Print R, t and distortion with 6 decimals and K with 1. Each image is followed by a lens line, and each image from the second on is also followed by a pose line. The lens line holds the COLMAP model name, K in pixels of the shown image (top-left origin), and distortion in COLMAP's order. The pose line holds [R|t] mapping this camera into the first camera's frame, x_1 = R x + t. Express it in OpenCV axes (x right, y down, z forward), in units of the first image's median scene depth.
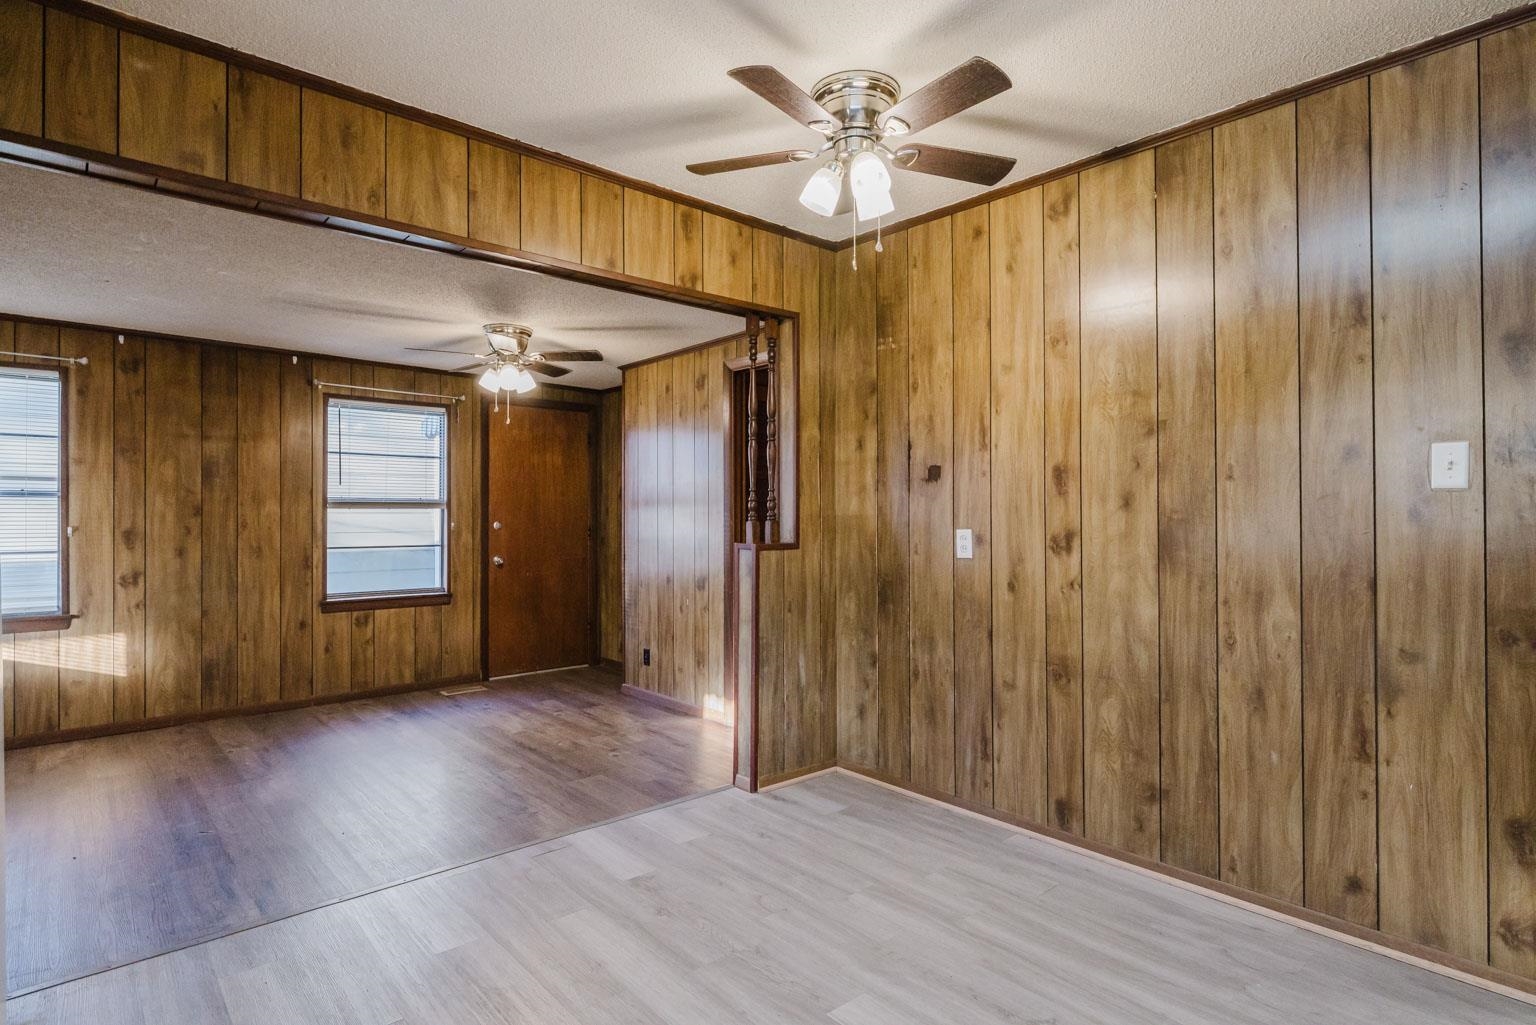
lens RADIAL K [[814.9, 0, 771.2], [0, 814.9, 513.6], [0, 0, 1]] dist [-0.003056, 0.001745]
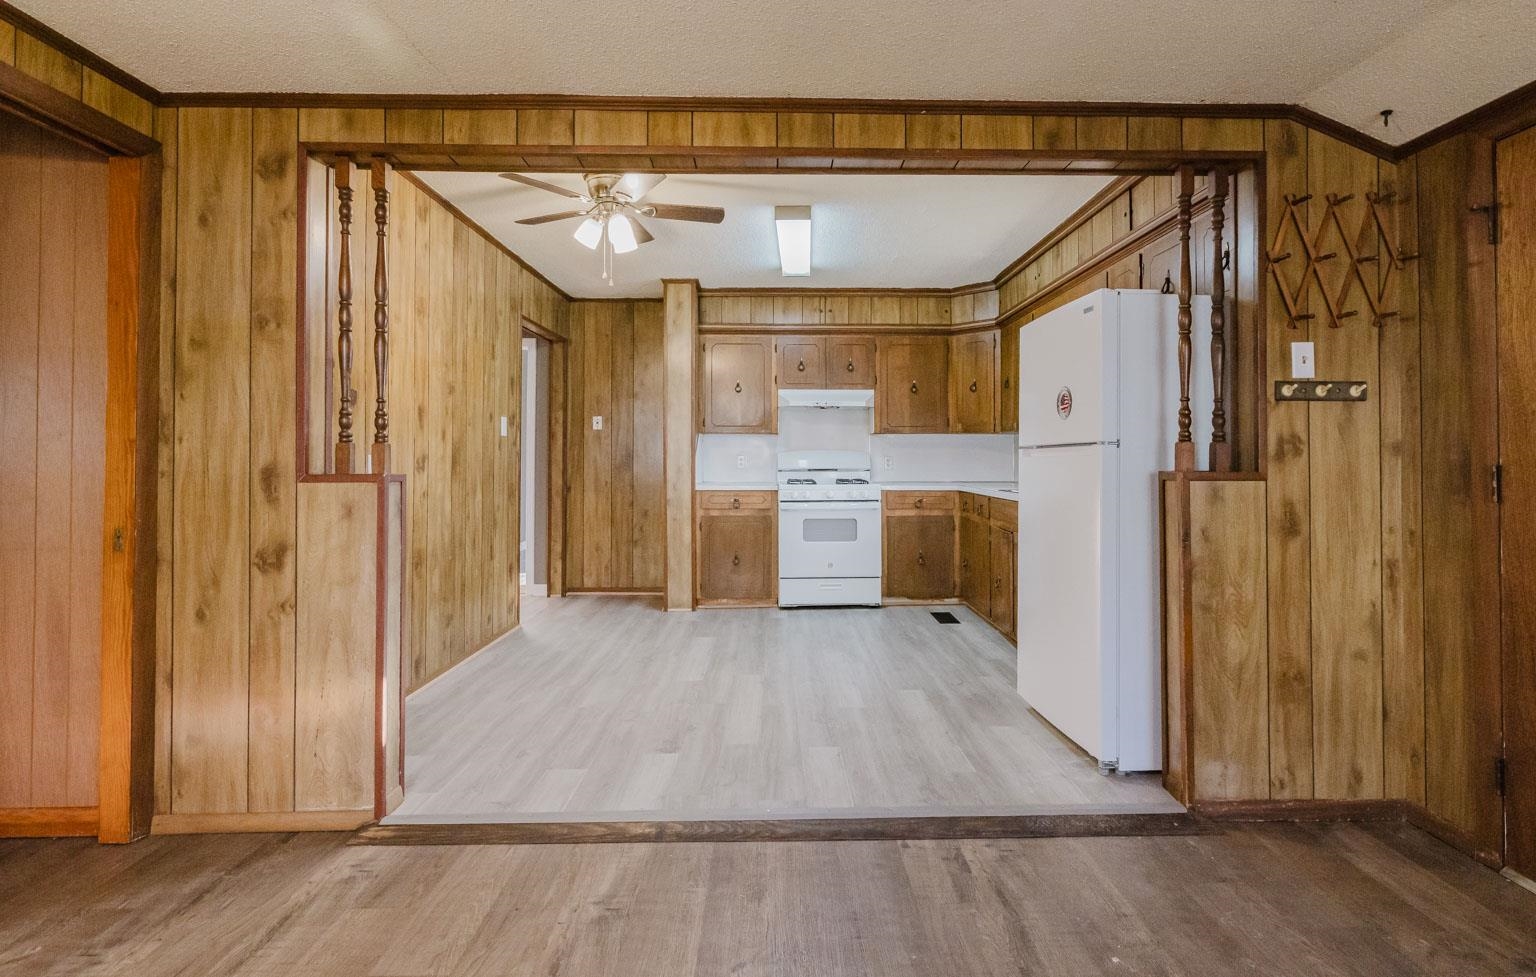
lens RADIAL K [[737.6, 0, 803.2], [0, 737.6, 449.4], [0, 0, 1]] dist [-0.003380, 0.002524]
pose [[-0.779891, 0.008897, 0.625852, -0.844045], [-0.000702, 0.999886, -0.015089, 0.028135], [-0.625915, -0.012207, -0.779796, 1.473100]]
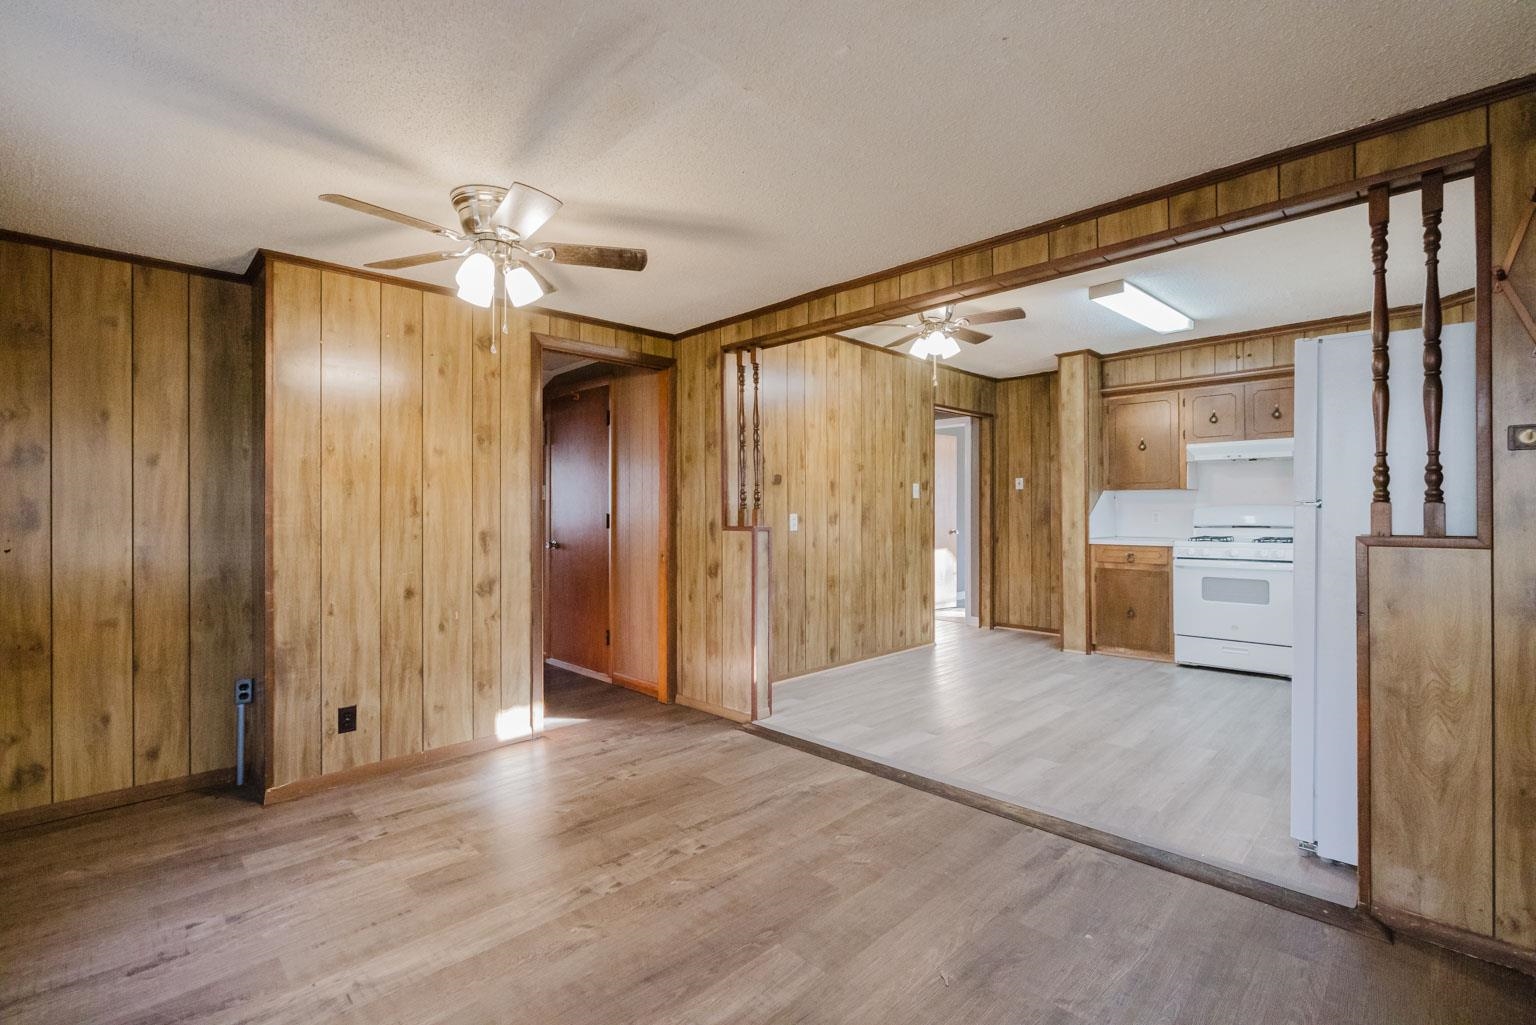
lens RADIAL K [[702.9, 0, 766.8], [0, 702.9, 510.6], [0, 0, 1]] dist [-0.003208, 0.000496]
pose [[-0.074960, 0.002471, 0.997183, -1.294639], [0.000475, 0.999997, -0.002442, 0.016837], [-0.997186, 0.000290, -0.074961, 1.229217]]
